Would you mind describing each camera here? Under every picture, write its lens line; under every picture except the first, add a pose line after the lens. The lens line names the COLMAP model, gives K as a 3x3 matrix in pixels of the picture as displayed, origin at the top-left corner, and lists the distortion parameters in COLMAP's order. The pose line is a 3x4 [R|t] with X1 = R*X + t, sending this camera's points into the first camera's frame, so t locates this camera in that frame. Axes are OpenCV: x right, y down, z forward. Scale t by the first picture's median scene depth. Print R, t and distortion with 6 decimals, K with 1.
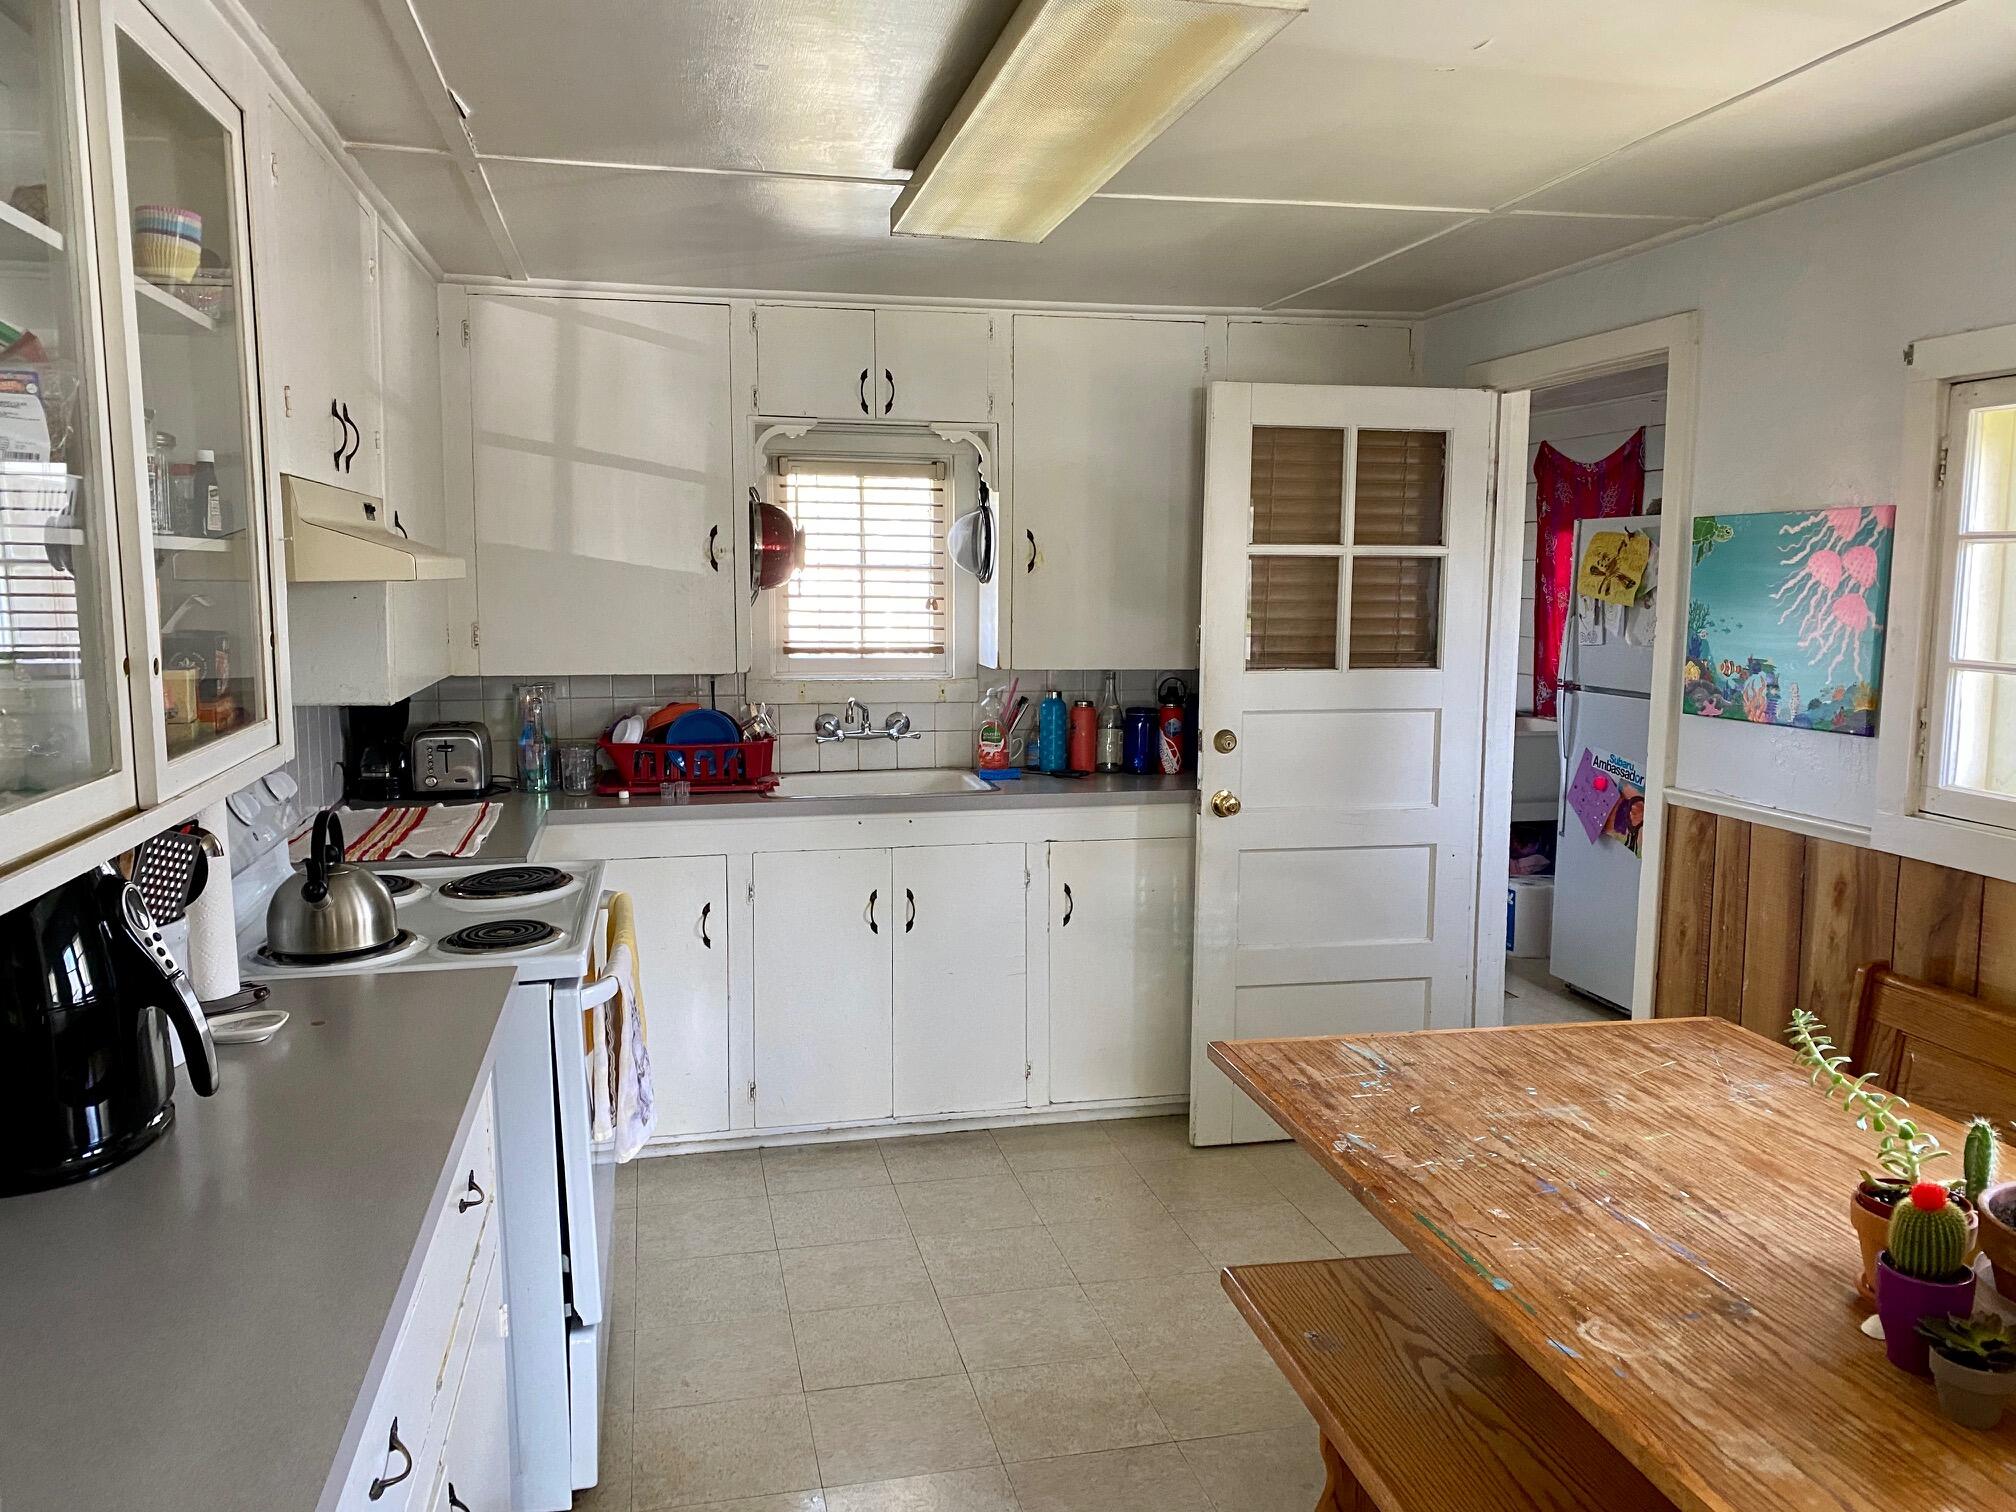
lens RADIAL K [[1515.3, 0, 1001.7], [0, 1515.3, 752.6], [0, 0, 1]] dist [0.027871, -0.056846]
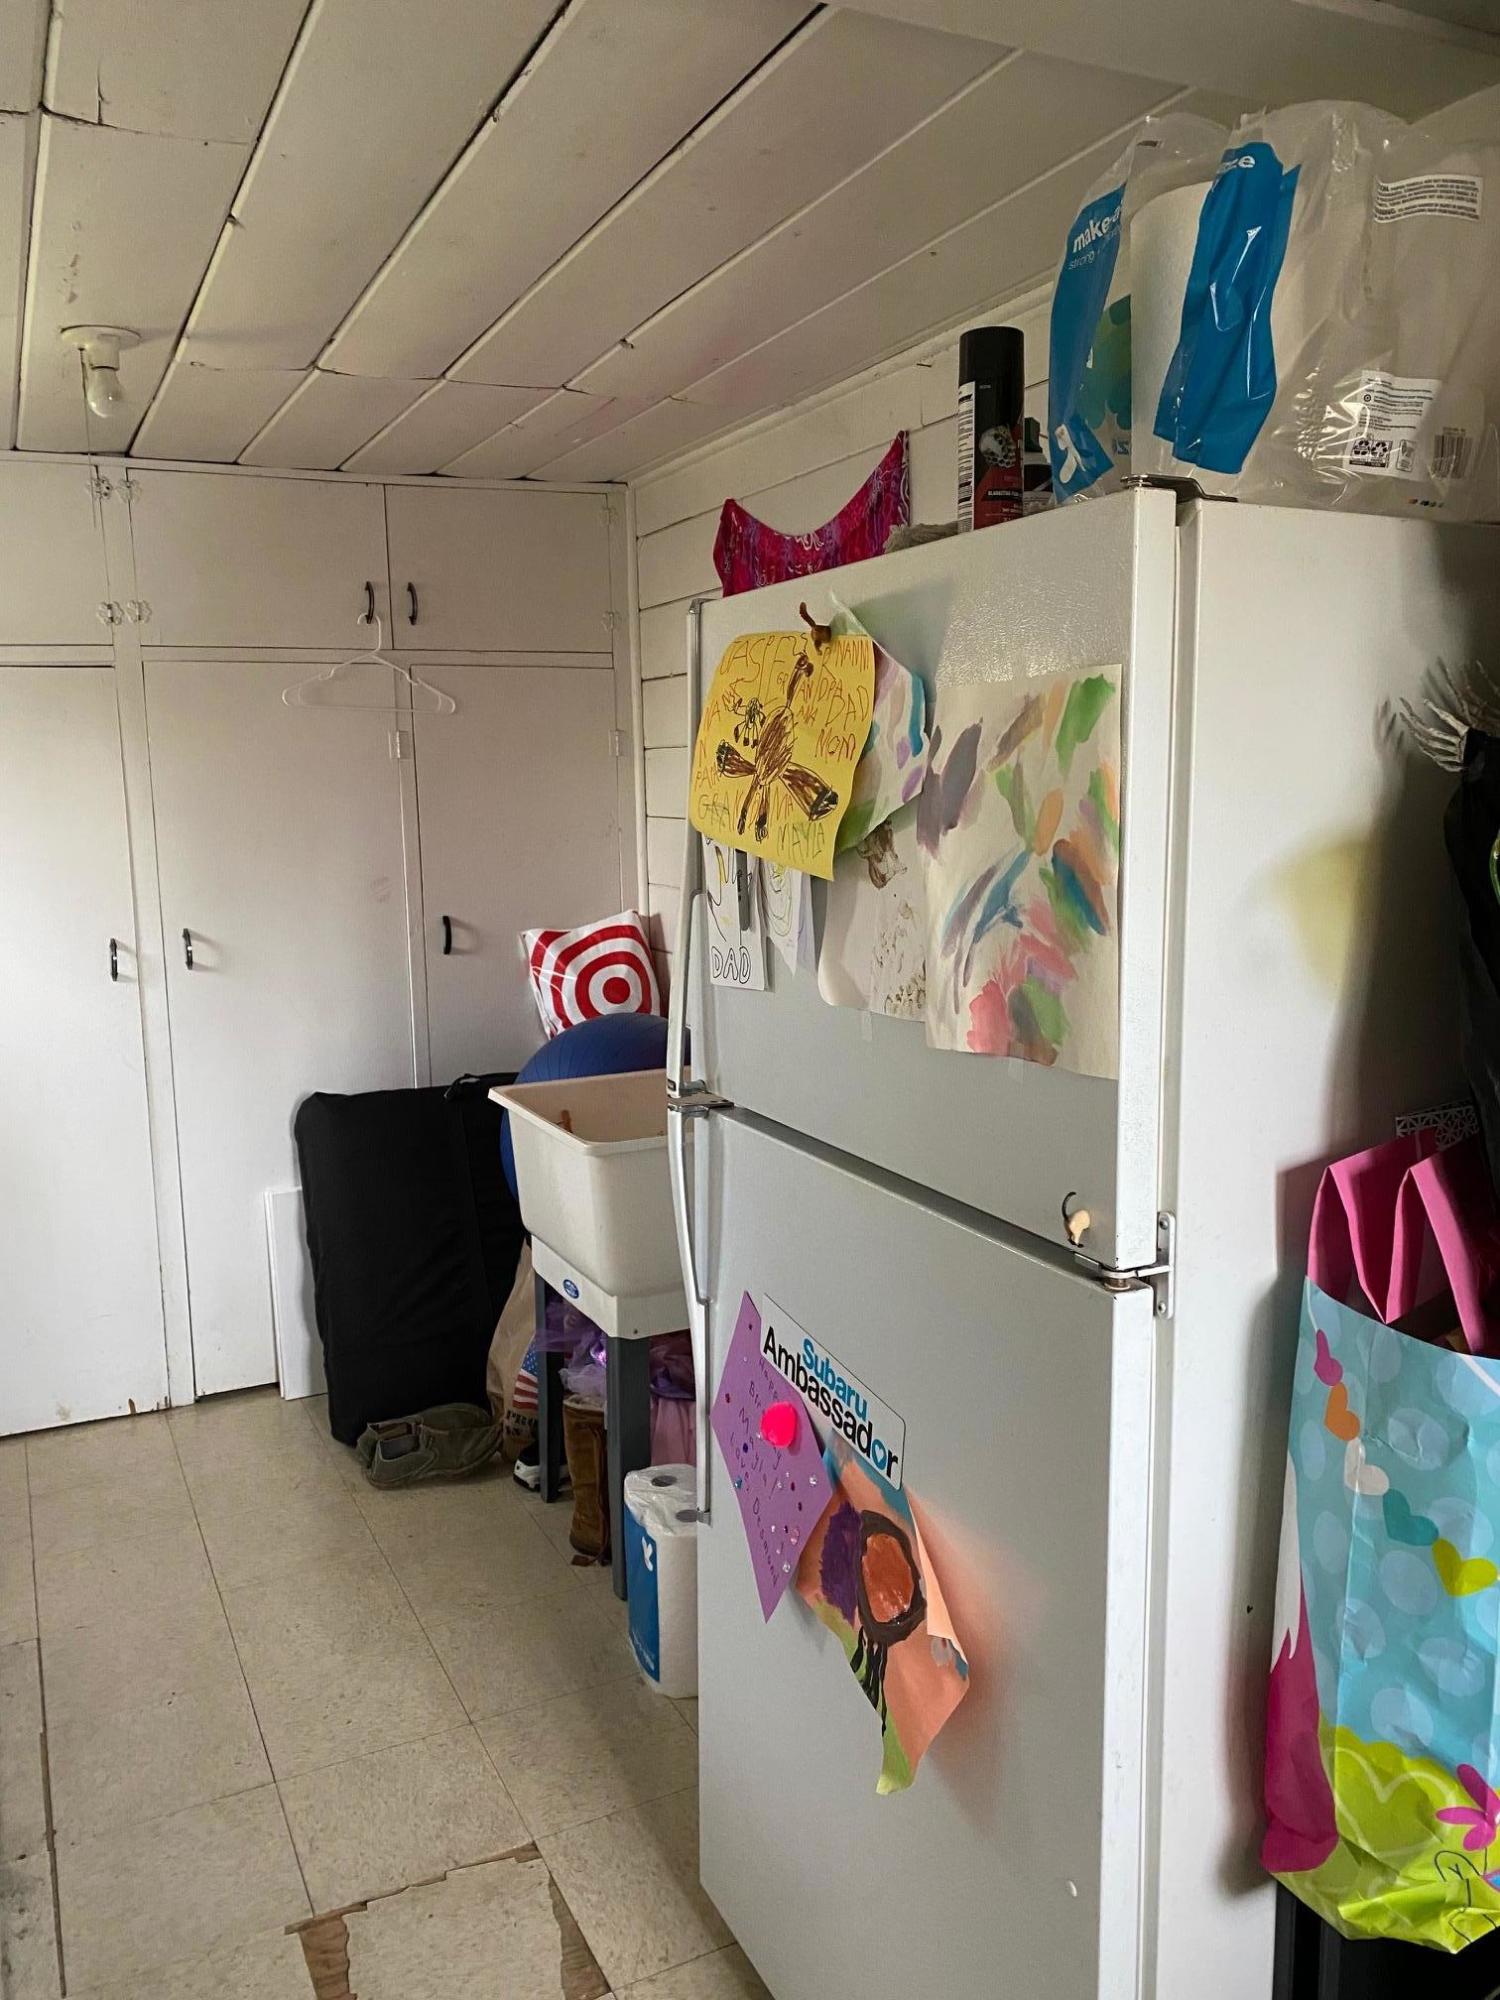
lens RADIAL K [[1503.2, 0, 742.0], [0, 1503.2, 999.5], [0, 0, 1]] dist [0.027871, -0.056846]
pose [[0.969887, -0.056125, 0.237000, 0.329581], [0.048731, 0.998128, 0.036943, -0.084849], [-0.238630, -0.024281, 0.970807, 0.726695]]
